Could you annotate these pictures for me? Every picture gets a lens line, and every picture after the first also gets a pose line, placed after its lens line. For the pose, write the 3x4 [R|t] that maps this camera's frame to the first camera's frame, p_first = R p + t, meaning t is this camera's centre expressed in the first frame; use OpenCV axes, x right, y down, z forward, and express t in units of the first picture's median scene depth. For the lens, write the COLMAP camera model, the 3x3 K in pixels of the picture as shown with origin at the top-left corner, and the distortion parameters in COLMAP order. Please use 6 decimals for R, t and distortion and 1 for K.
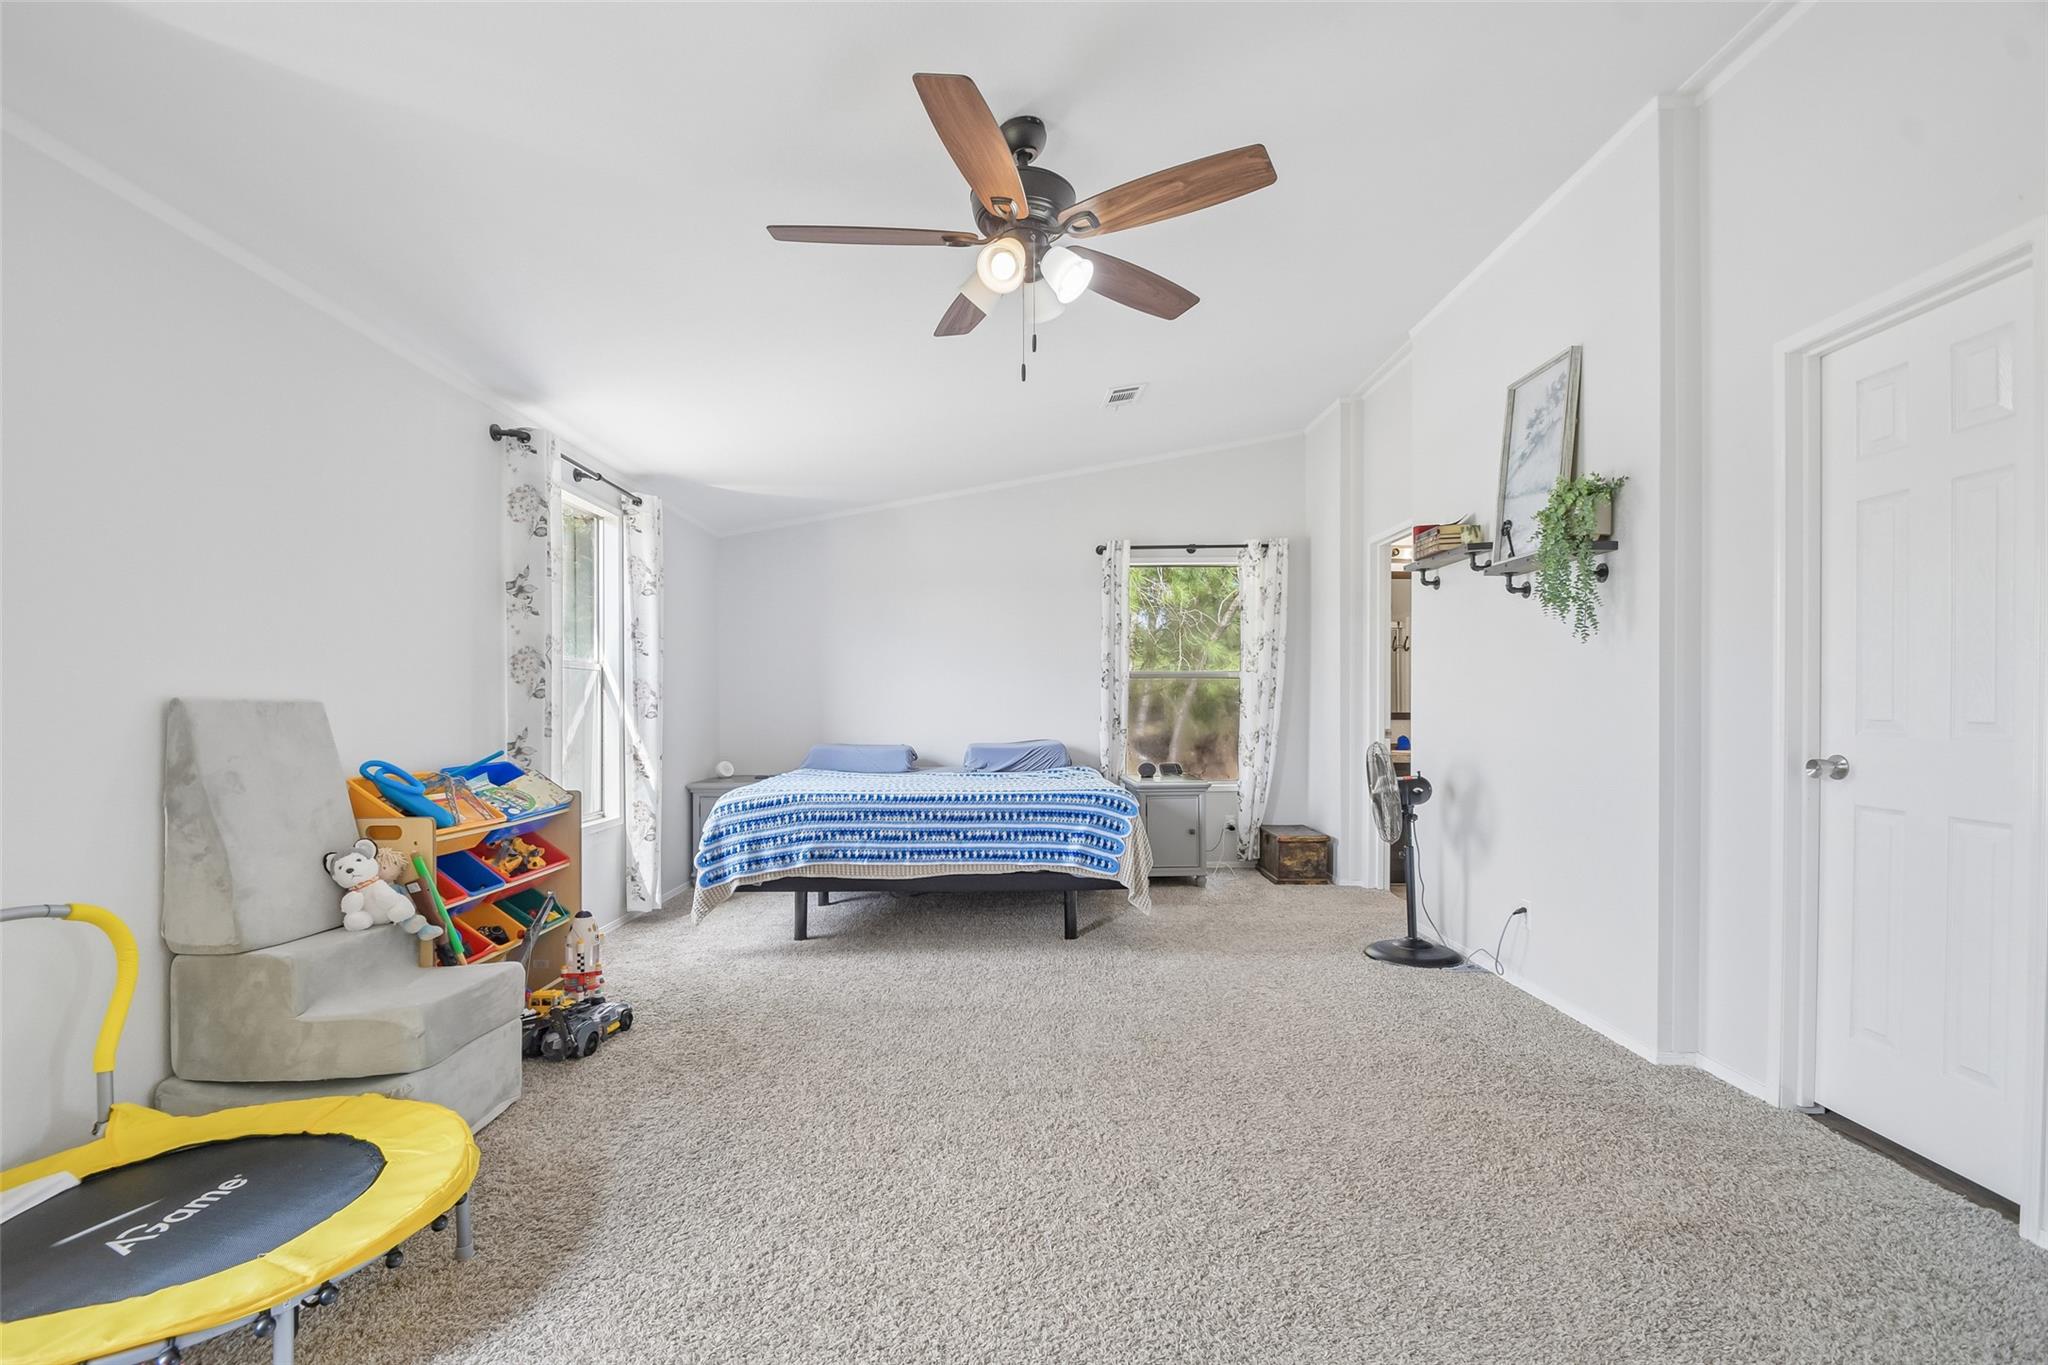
lens RADIAL K [[909.0, 0, 1019.6], [0, 909.0, 719.5], [0, 0, 1]] dist [0.010477, -0.013744]
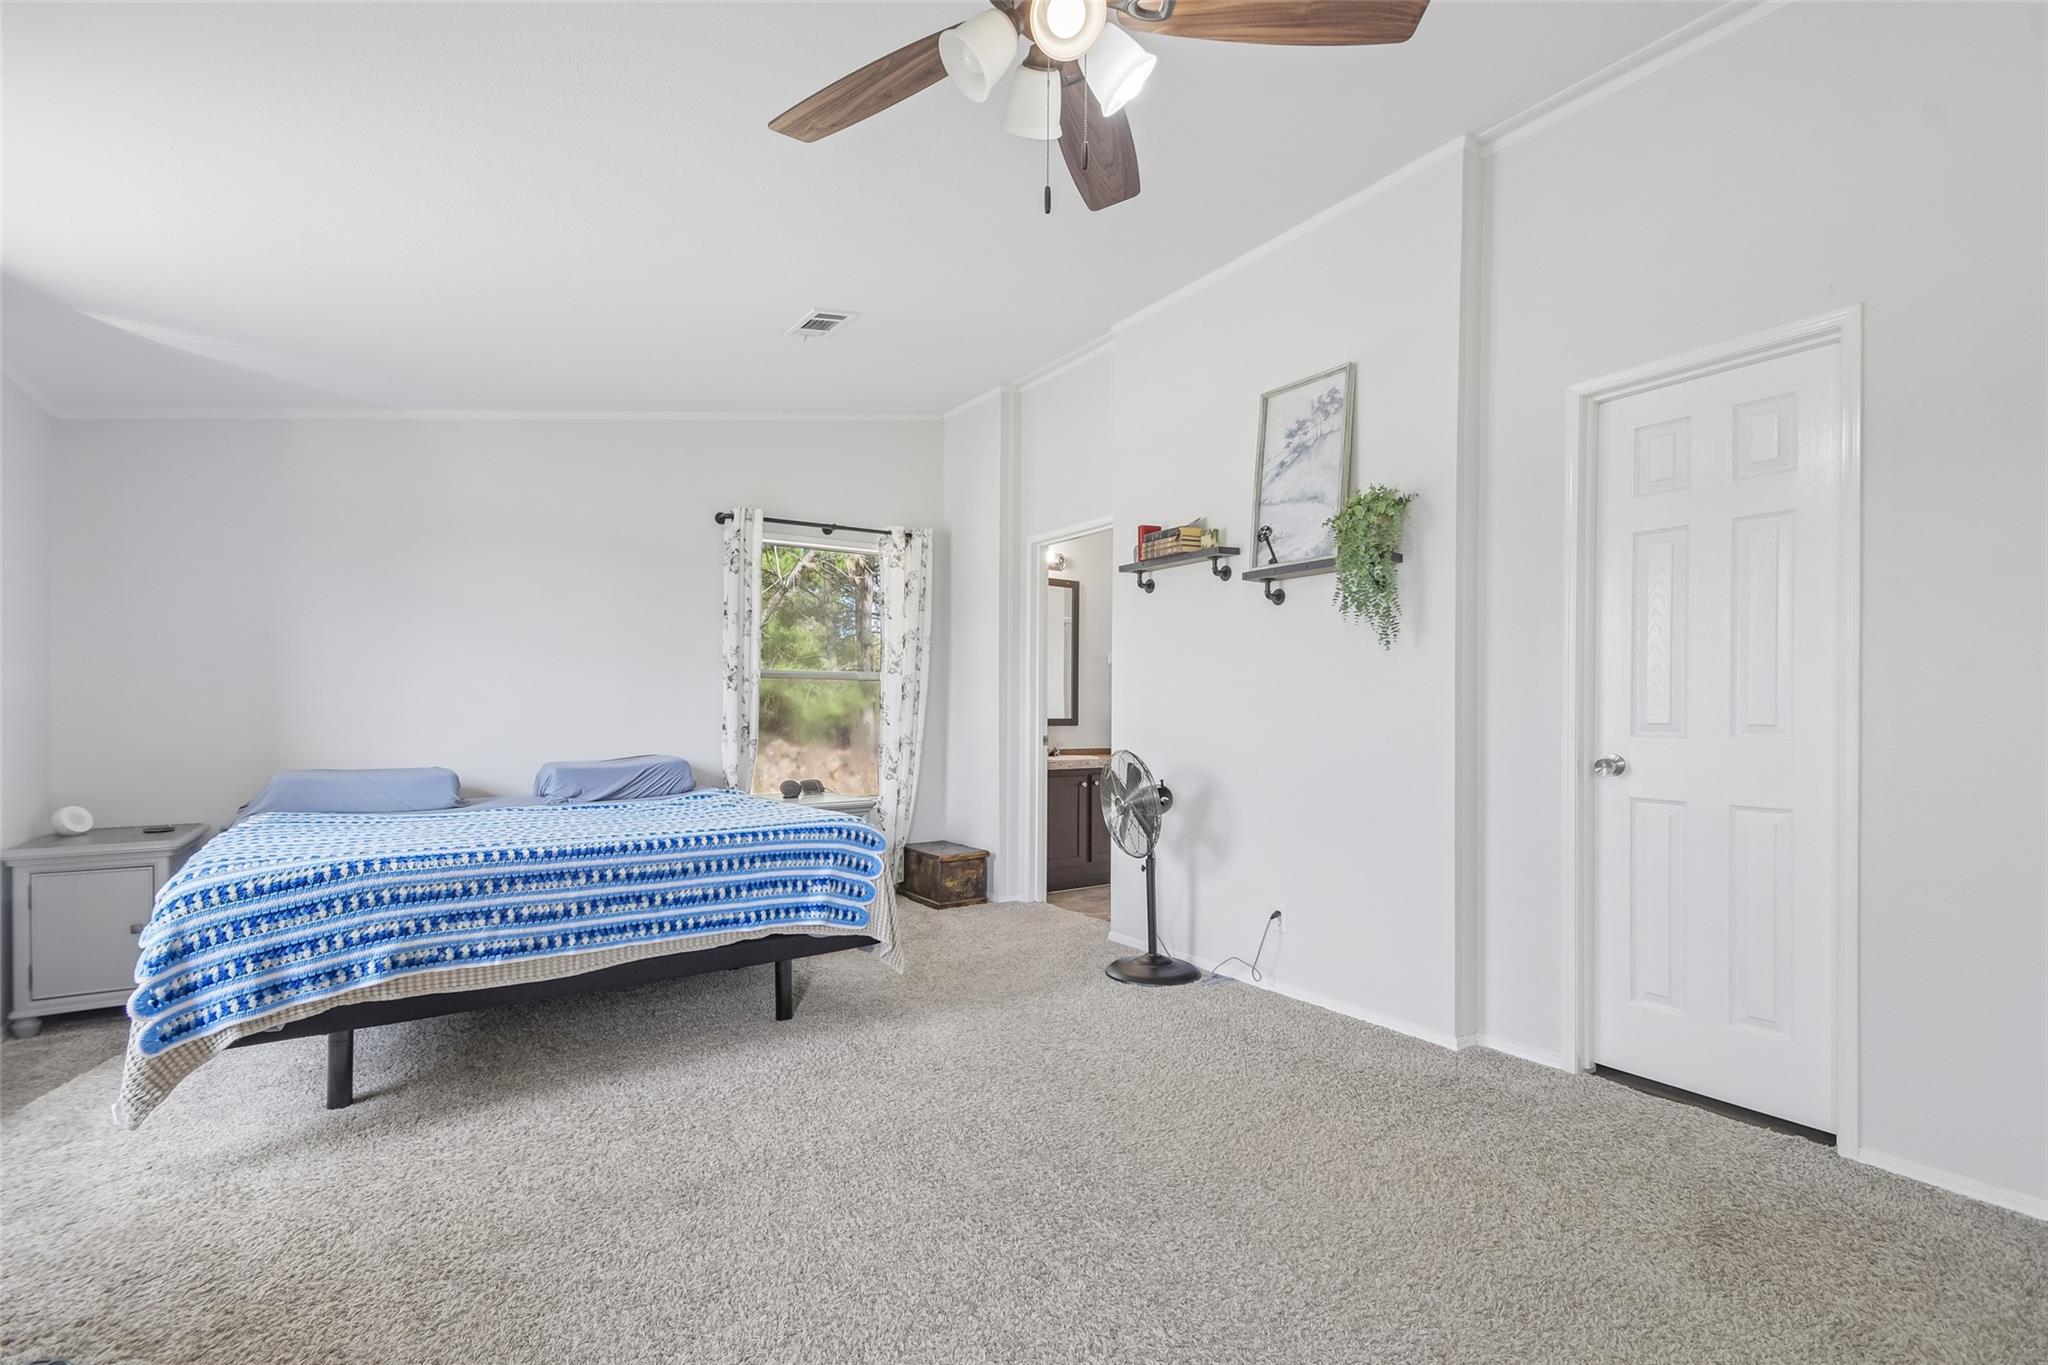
lens RADIAL K [[923.0, 0, 1023.1], [0, 923.0, 712.2], [0, 0, 1]] dist [0.026256, -0.019679]
pose [[0.831811, 0.000854, 0.555059, -0.222521], [0.007512, 0.999890, -0.012797, -0.002604], [-0.555008, 0.014814, 0.831713, 0.265956]]
